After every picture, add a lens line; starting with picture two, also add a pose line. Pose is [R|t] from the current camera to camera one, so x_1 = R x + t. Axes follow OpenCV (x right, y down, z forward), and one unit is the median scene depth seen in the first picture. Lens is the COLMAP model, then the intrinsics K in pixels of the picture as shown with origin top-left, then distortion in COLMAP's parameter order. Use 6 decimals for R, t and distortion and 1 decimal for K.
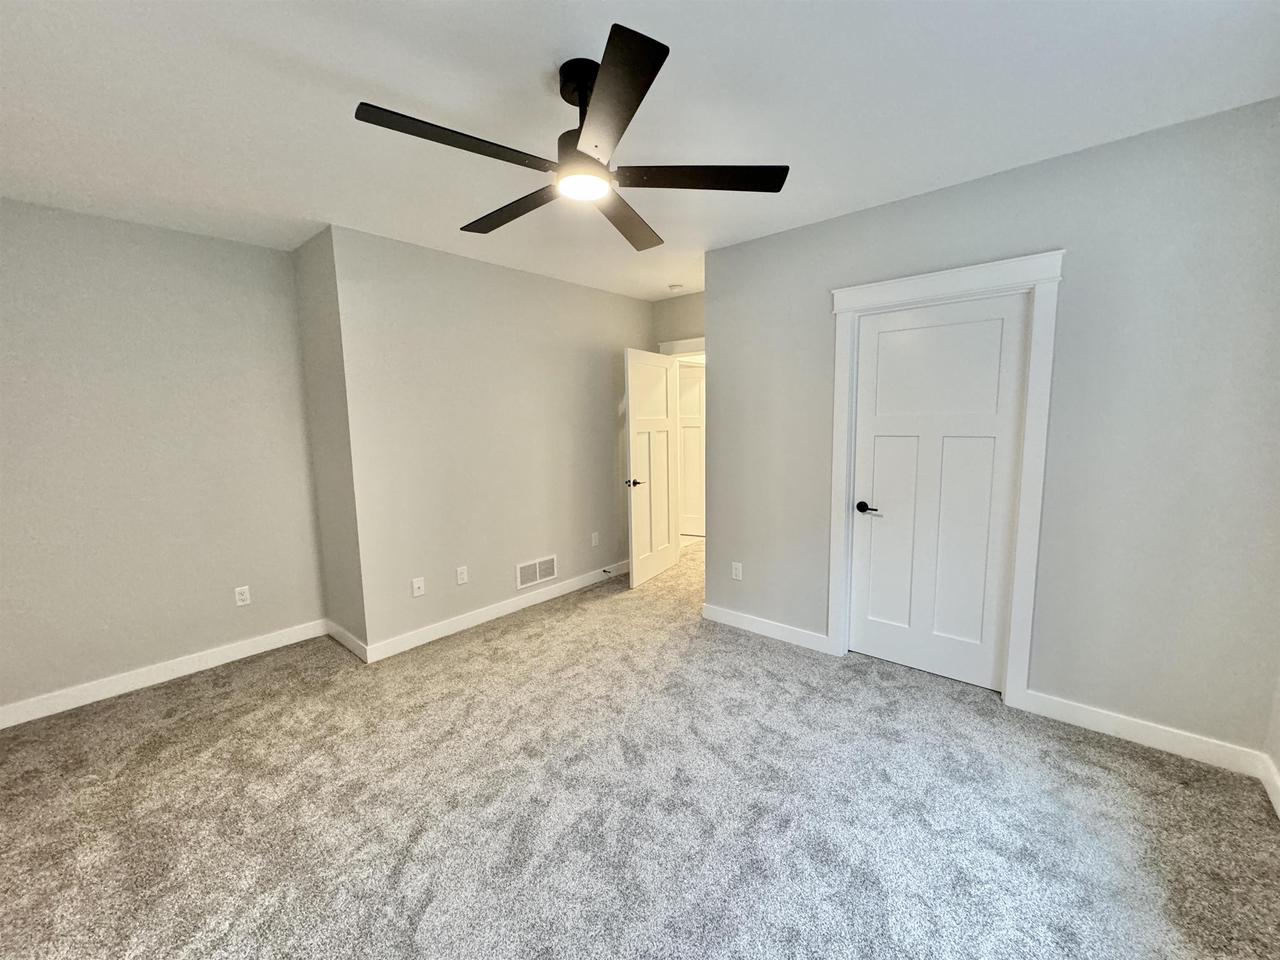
lens RADIAL K [[507.8, 0, 640.0], [0, 507.8, 480.0], [0, 0, 1]] dist [-0.001253, -0.000138]
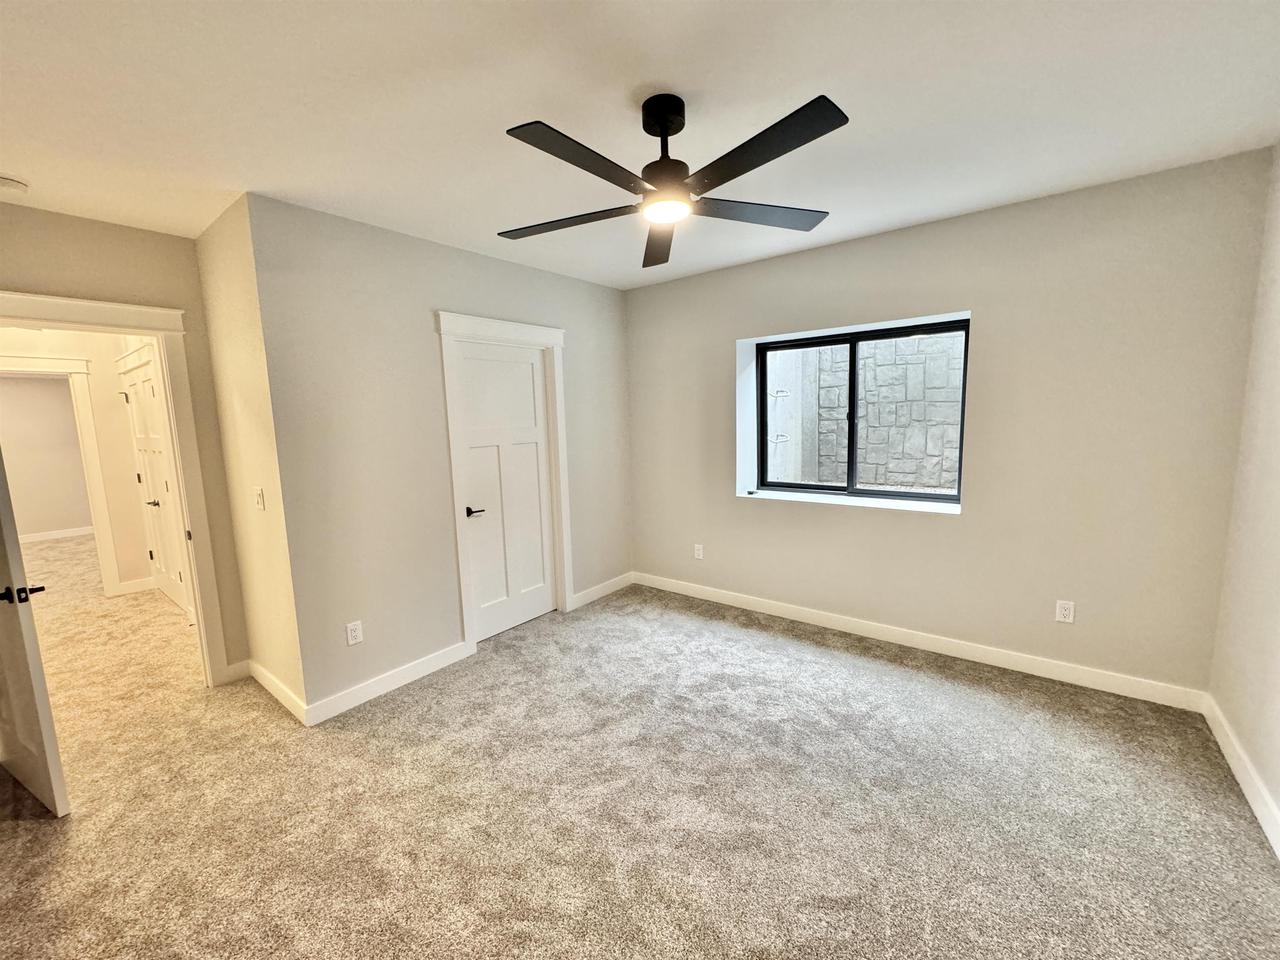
lens RADIAL K [[507.8, 0, 640.0], [0, 507.8, 480.0], [0, 0, 1]] dist [-0.001253, -0.000138]
pose [[-0.052577, -0.100638, 0.993533, -0.846957], [0.158099, 0.981522, 0.107788, -0.093298], [-0.986022, 0.162744, -0.035695, 0.817981]]
